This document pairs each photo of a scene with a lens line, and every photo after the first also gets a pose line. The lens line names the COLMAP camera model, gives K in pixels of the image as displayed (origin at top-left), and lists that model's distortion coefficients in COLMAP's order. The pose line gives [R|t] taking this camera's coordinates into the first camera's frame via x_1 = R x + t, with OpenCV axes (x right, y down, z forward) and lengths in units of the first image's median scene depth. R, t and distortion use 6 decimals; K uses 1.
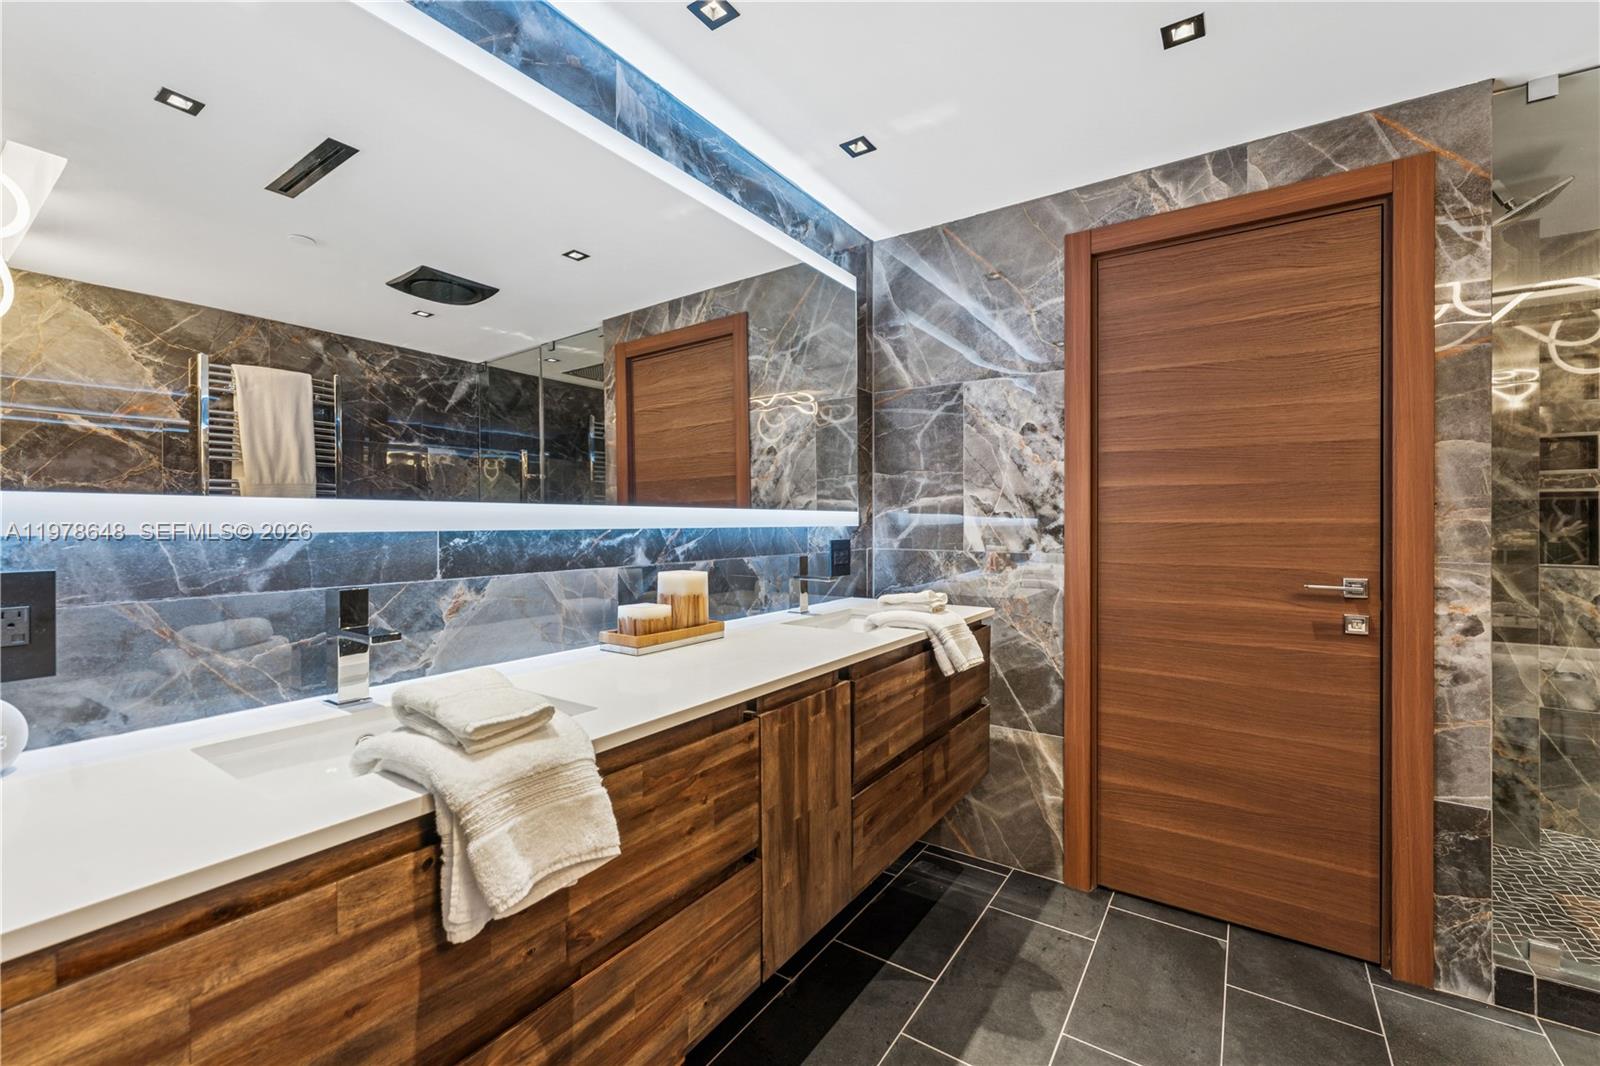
lens RADIAL K [[659.5, 0, 812.4], [0, 659.5, 520.8], [0, 0, 1]] dist [-0.000139, 0.000783]
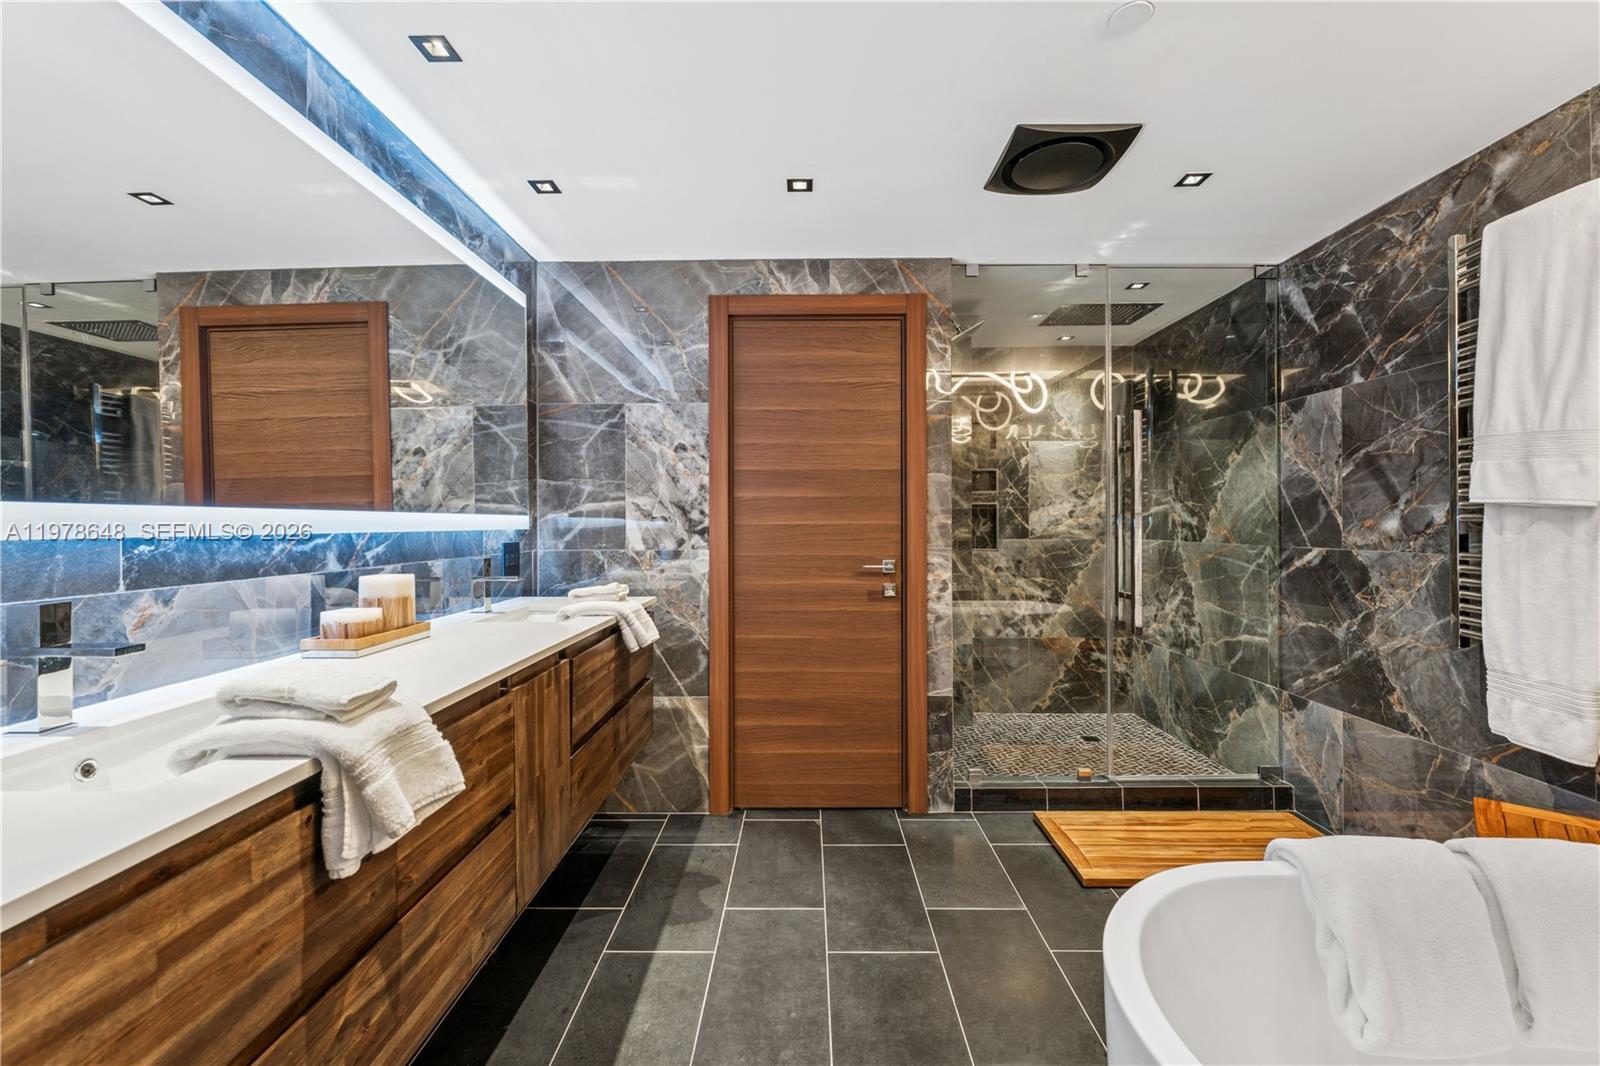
lens RADIAL K [[659.5, 0, 812.7], [0, 659.5, 519.3], [0, 0, 1]] dist [-0.000139, 0.000783]
pose [[0.828384, 0.000156, 0.560161, -0.194182], [0.003047, 0.999984, -0.004785, -0.001319], [-0.560153, 0.005670, 0.828370, -0.181908]]
